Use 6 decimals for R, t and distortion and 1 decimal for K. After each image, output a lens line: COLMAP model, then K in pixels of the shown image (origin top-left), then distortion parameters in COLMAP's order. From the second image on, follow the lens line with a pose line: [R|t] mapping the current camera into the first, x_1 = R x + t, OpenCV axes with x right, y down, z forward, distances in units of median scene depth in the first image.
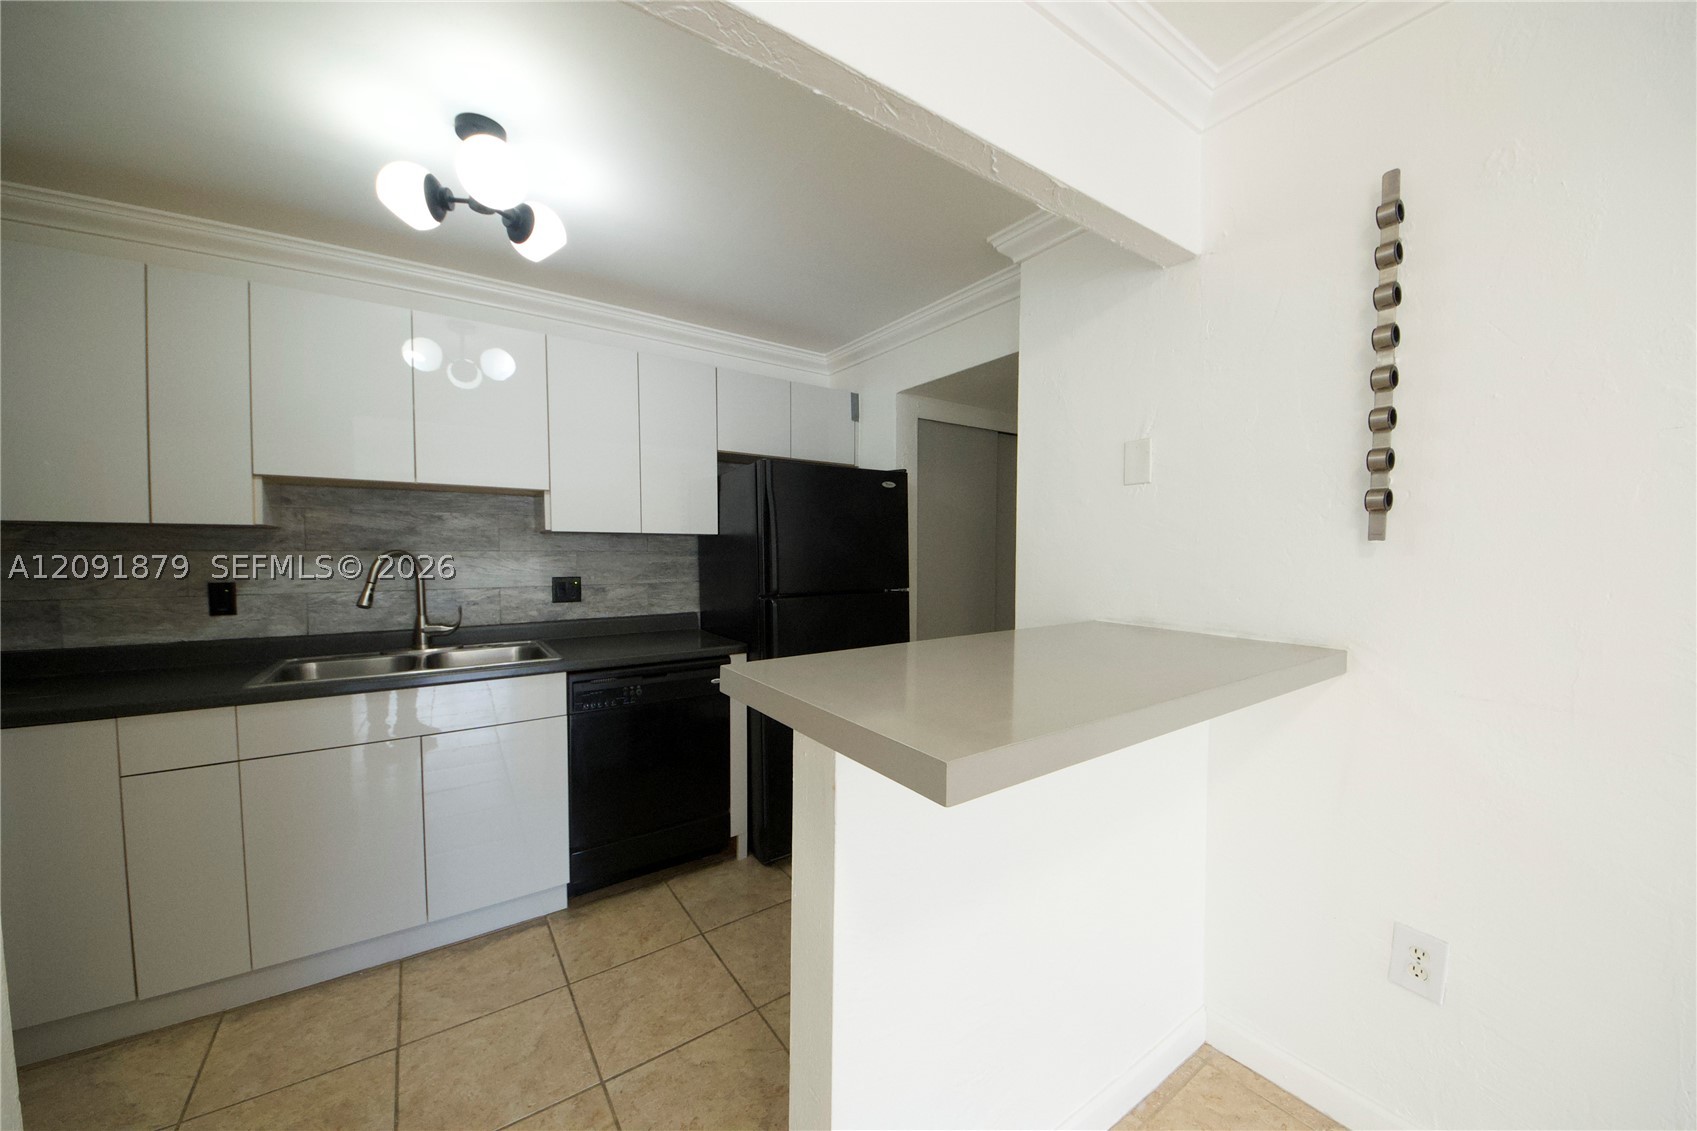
lens RADIAL K [[604.0, 0, 856.6], [0, 604.0, 572.9], [0, 0, 1]] dist [0.030378, -0.021480]
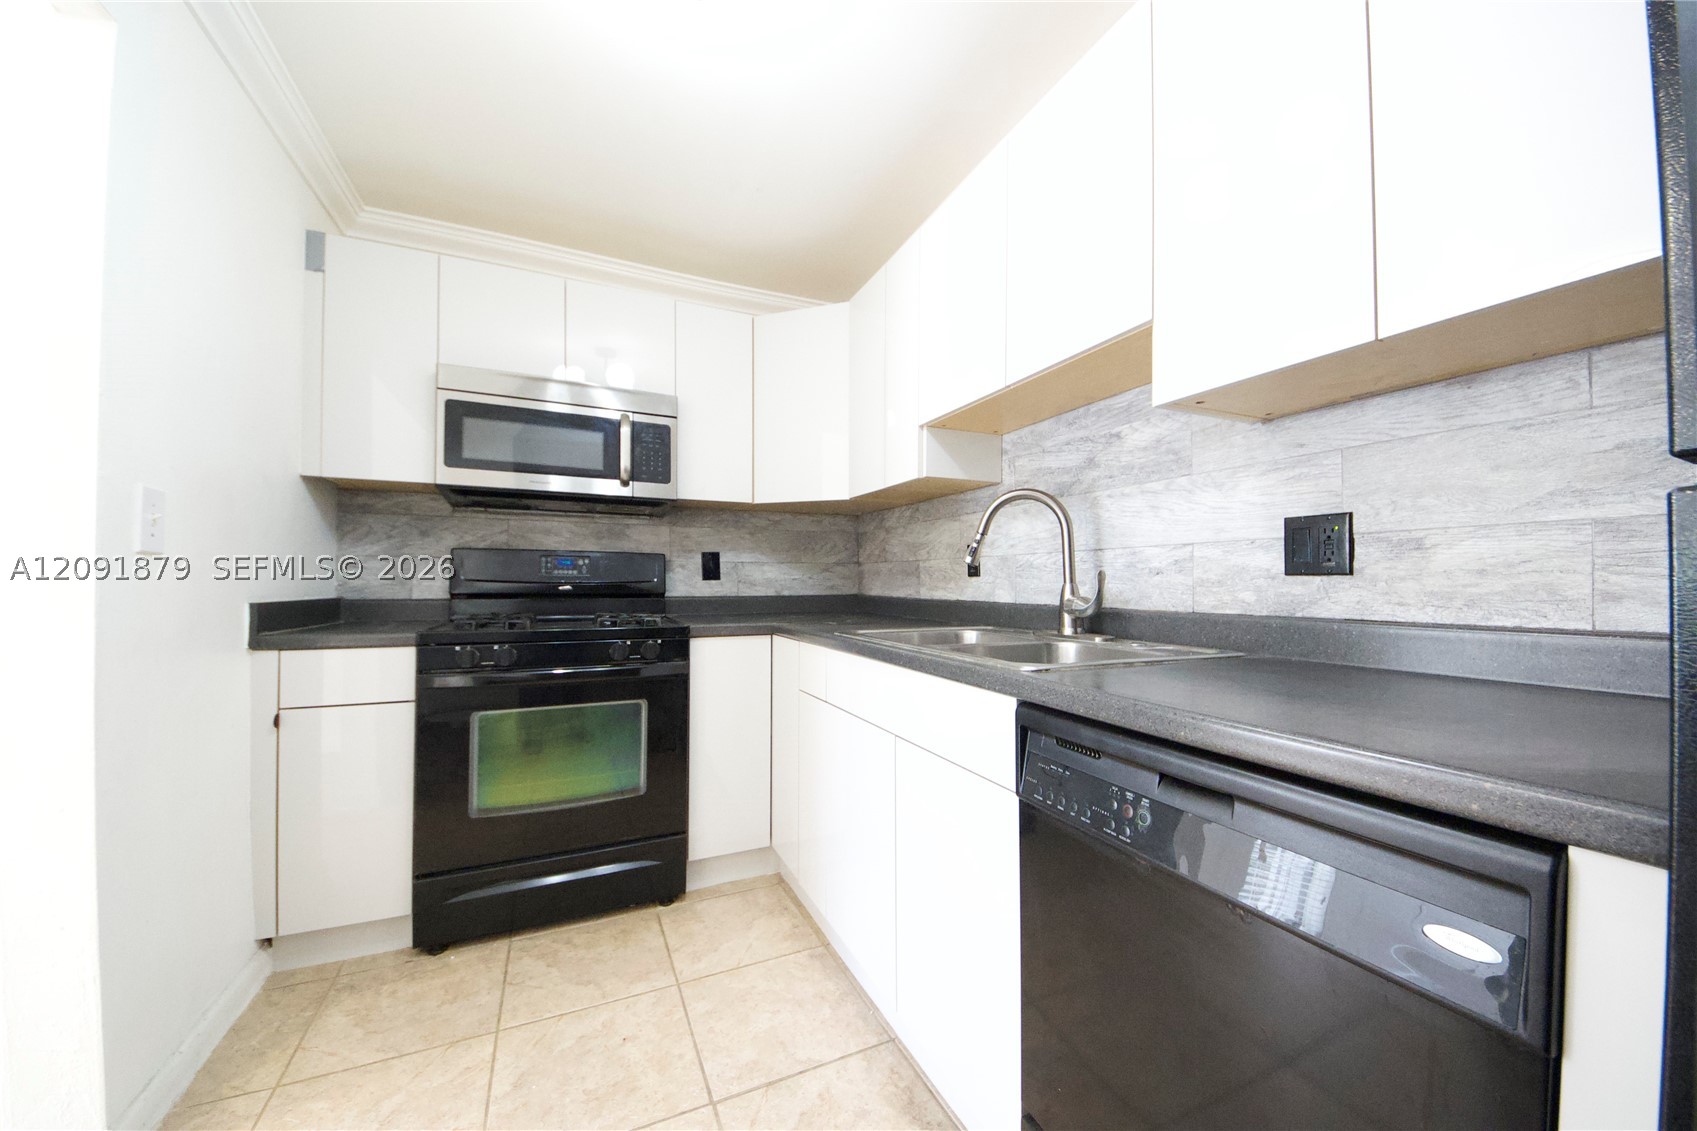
lens RADIAL K [[613.9, 0, 848.6], [0, 613.9, 576.2], [0, 0, 1]] dist [0.030605, -0.022879]
pose [[-0.174139, -0.006636, -0.984699, 0.000327], [-0.031887, 0.999491, -0.001096, 0.069230], [0.984205, 0.031208, -0.174262, 0.880174]]
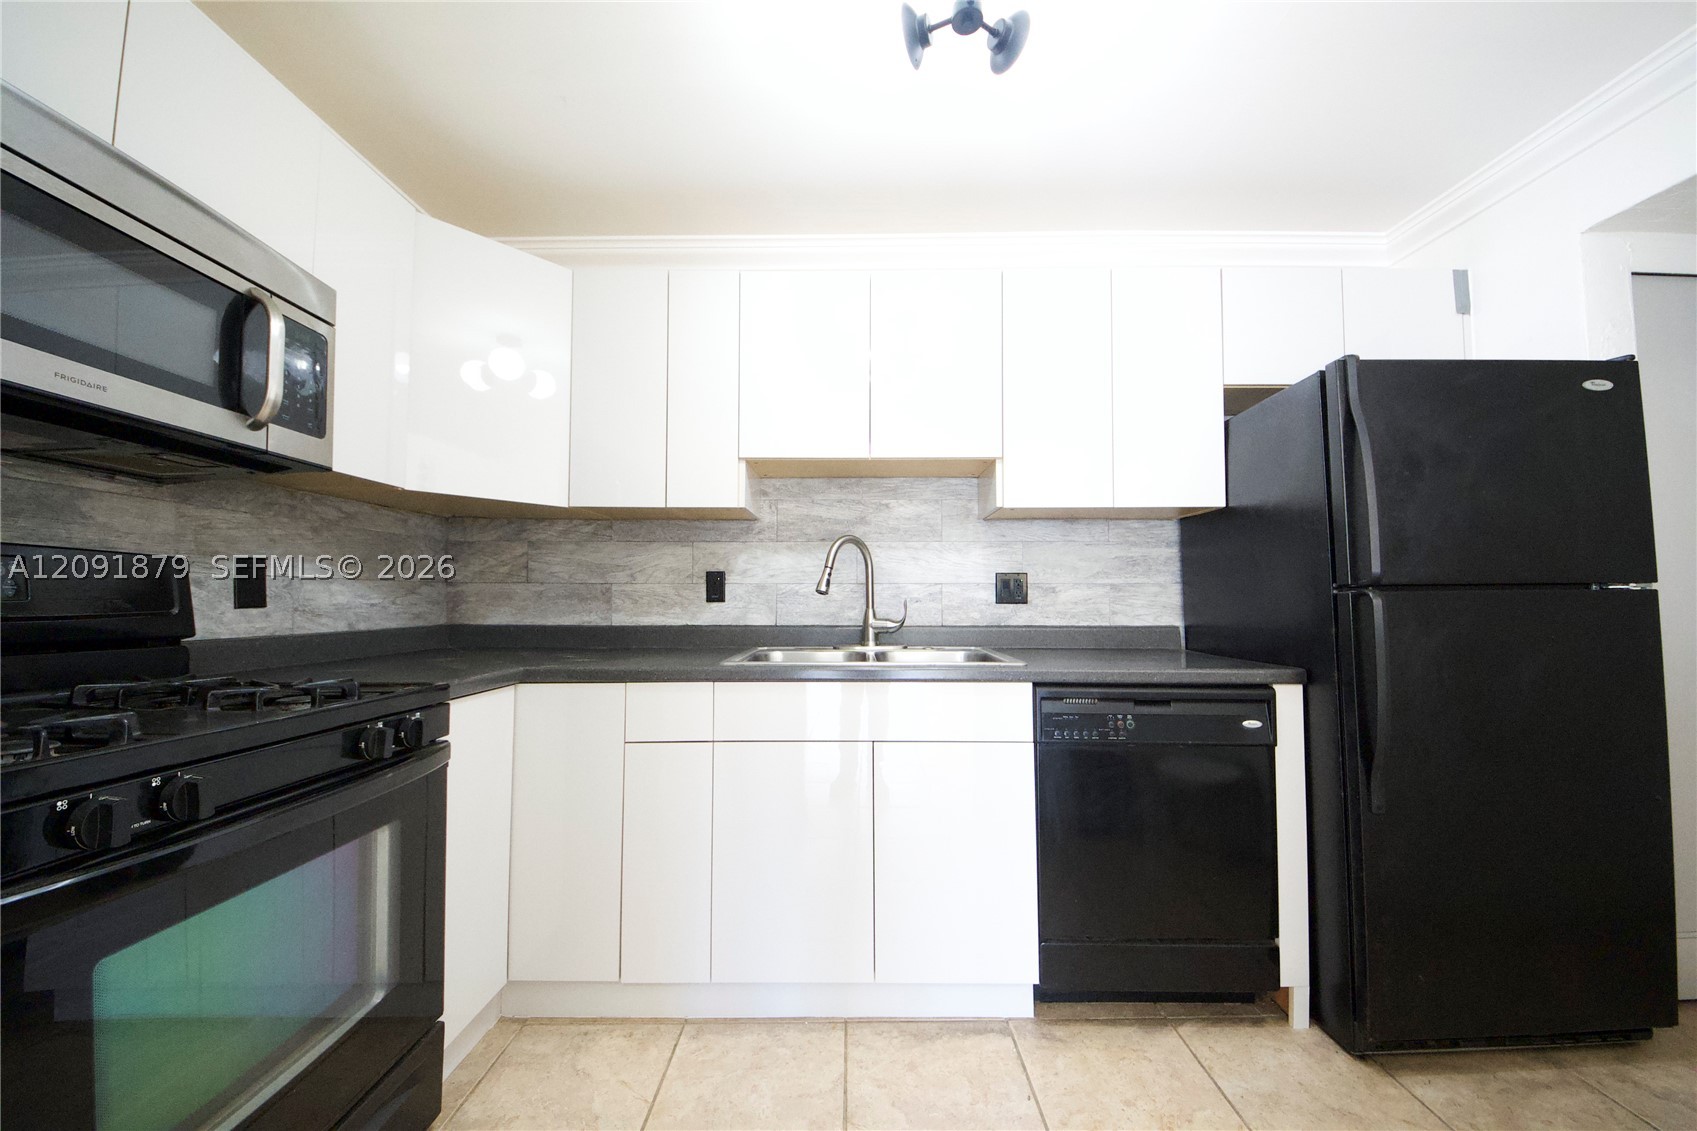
lens RADIAL K [[604.0, 0, 856.6], [0, 604.0, 572.9], [0, 0, 1]] dist [0.030378, -0.021480]
pose [[0.821060, -0.022005, -0.570418, -0.212811], [-0.020794, 0.997441, -0.068410, 0.077640], [0.570463, 0.068030, 0.818501, 0.245776]]
